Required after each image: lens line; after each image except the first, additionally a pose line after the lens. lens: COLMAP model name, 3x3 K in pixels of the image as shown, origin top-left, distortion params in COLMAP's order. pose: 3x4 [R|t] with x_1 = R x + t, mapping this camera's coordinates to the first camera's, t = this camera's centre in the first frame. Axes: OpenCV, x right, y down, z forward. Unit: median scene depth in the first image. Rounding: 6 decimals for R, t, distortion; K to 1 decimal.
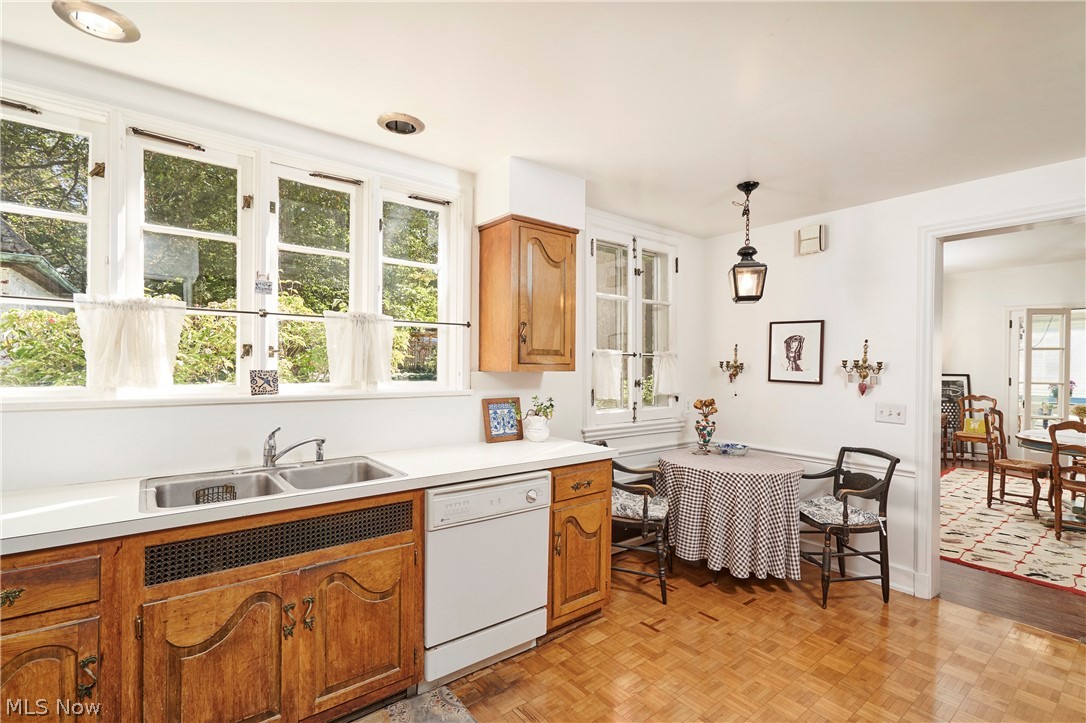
lens RADIAL K [[506.0, 0, 543.0], [0, 506.0, 361.5], [0, 0, 1]] dist [-0.000903, -0.000155]
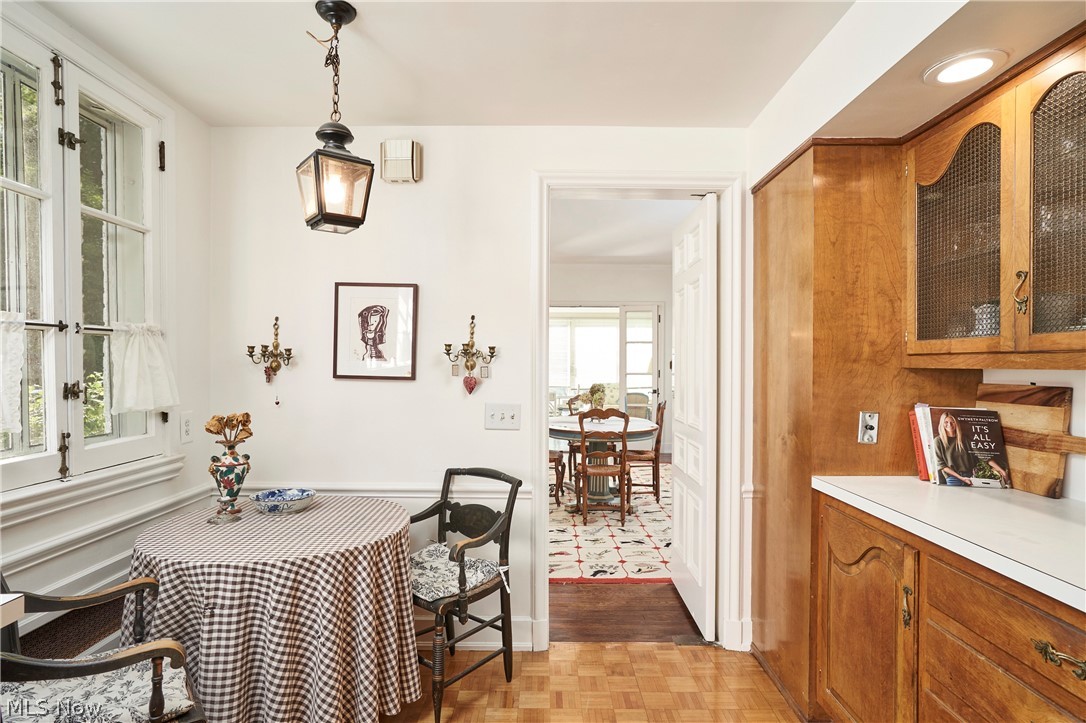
lens RADIAL K [[585.8, 0, 539.6], [0, 585.8, 365.8], [0, 0, 1]] dist [-0.000221, 0.001101]
pose [[0.629666, -0.011458, 0.776782, 0.047646], [0.001266, 0.999905, 0.013723, 0.015212], [-0.776865, -0.007658, 0.629621, 0.362743]]
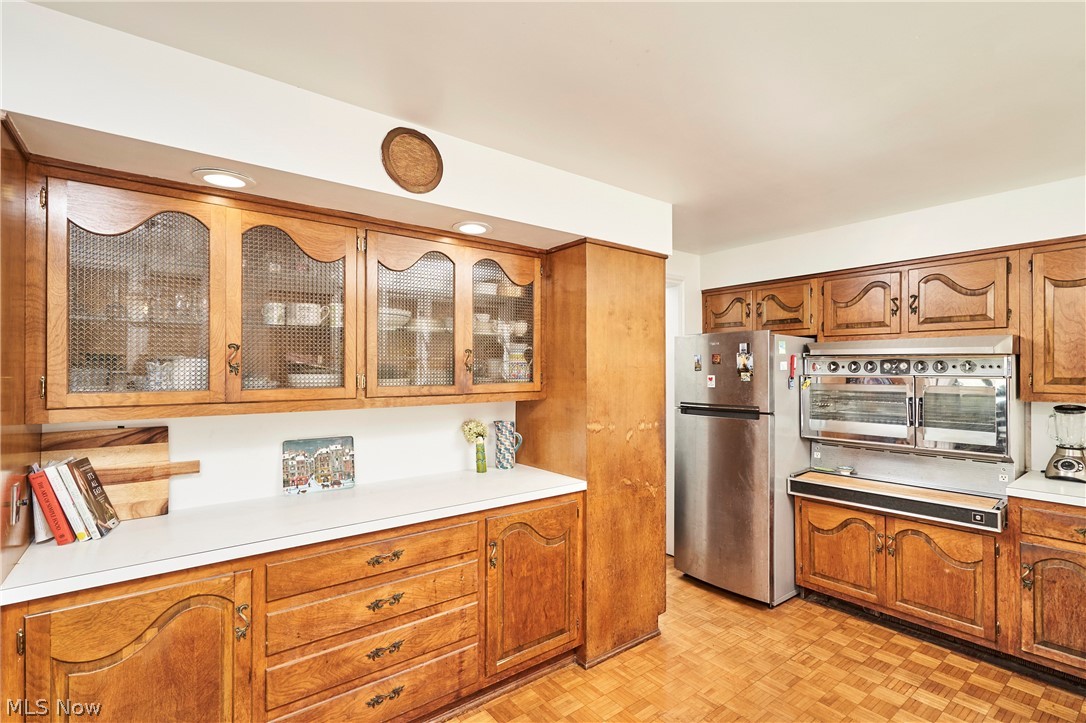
lens RADIAL K [[506.0, 0, 543.0], [0, 506.0, 361.5], [0, 0, 1]] dist [-0.000903, -0.000155]
pose [[-0.999785, -0.008098, 0.019103, 0.285759], [-0.008297, 0.999912, -0.010316, -0.028264], [-0.019018, -0.010473, -0.999764, 0.875586]]
